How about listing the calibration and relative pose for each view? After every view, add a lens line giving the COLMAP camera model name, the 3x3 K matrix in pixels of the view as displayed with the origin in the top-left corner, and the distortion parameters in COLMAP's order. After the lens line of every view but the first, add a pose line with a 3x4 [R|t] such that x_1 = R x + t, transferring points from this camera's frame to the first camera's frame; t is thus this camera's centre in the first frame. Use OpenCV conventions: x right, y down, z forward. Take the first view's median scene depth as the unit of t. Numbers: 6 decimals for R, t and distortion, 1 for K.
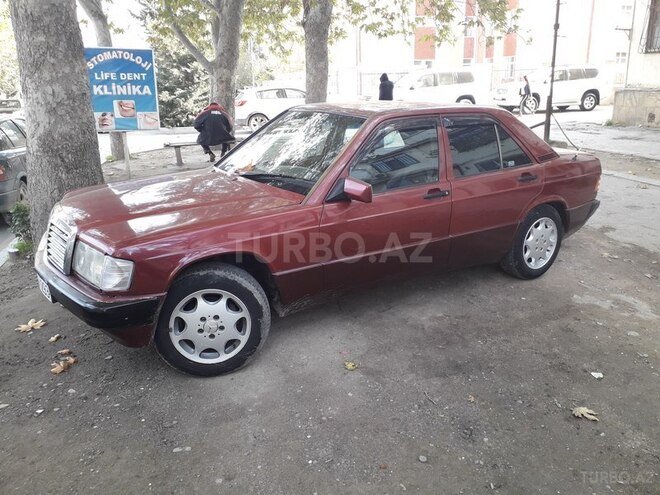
lens RADIAL K [[529.0, 0, 330.0], [0, 529.0, 247.5], [0, 0, 1]] dist [0.047057, -0.071389]
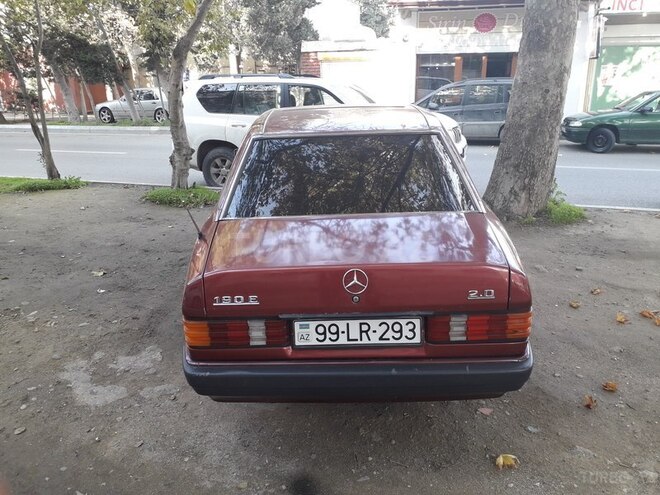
lens RADIAL K [[529.0, 0, 330.0], [0, 529.0, 247.5], [0, 0, 1]] dist [0.047057, -0.071389]
pose [[-0.552727, 0.287475, -0.782209, 0.440540], [-0.223644, 0.853019, 0.471531, -0.241643], [0.802793, 0.435564, -0.407195, 0.713768]]
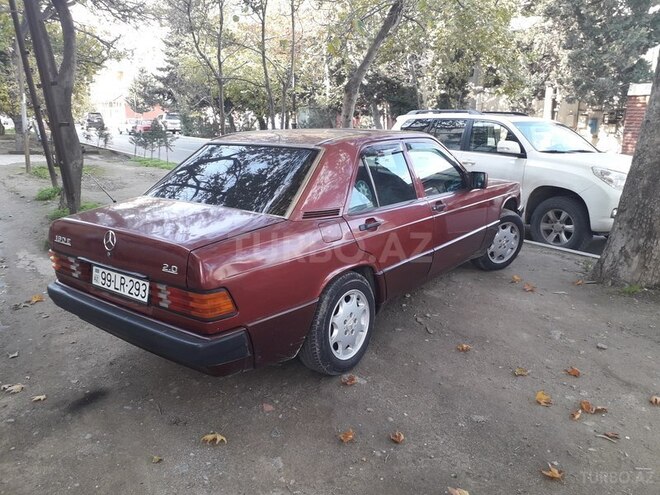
lens RADIAL K [[529.0, 0, 330.0], [0, 529.0, 247.5], [0, 0, 1]] dist [0.047057, -0.071389]
pose [[-0.940710, 0.084682, -0.328470, 0.225846], [-0.099811, 0.856368, 0.506628, -0.288047], [0.324194, 0.509375, -0.797142, 0.933525]]
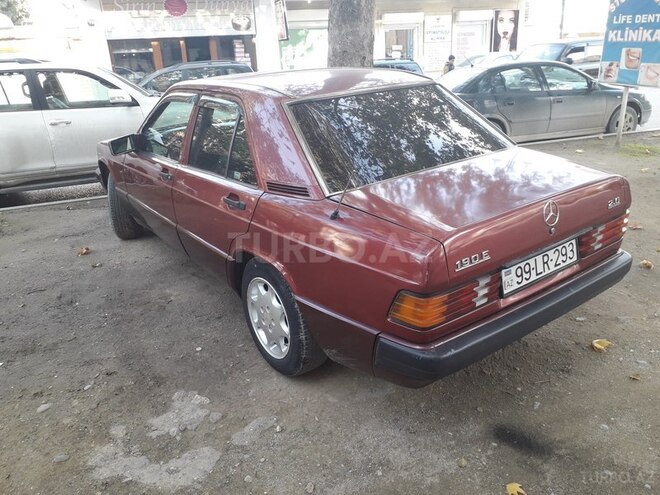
lens RADIAL K [[529.0, 0, 330.0], [0, 529.0, 247.5], [0, 0, 1]] dist [0.047057, -0.071389]
pose [[0.048555, 0.363054, -0.930502, 0.483240], [-0.247856, 0.906842, 0.340889, -0.160033], [0.967579, 0.214079, 0.134017, 0.496243]]
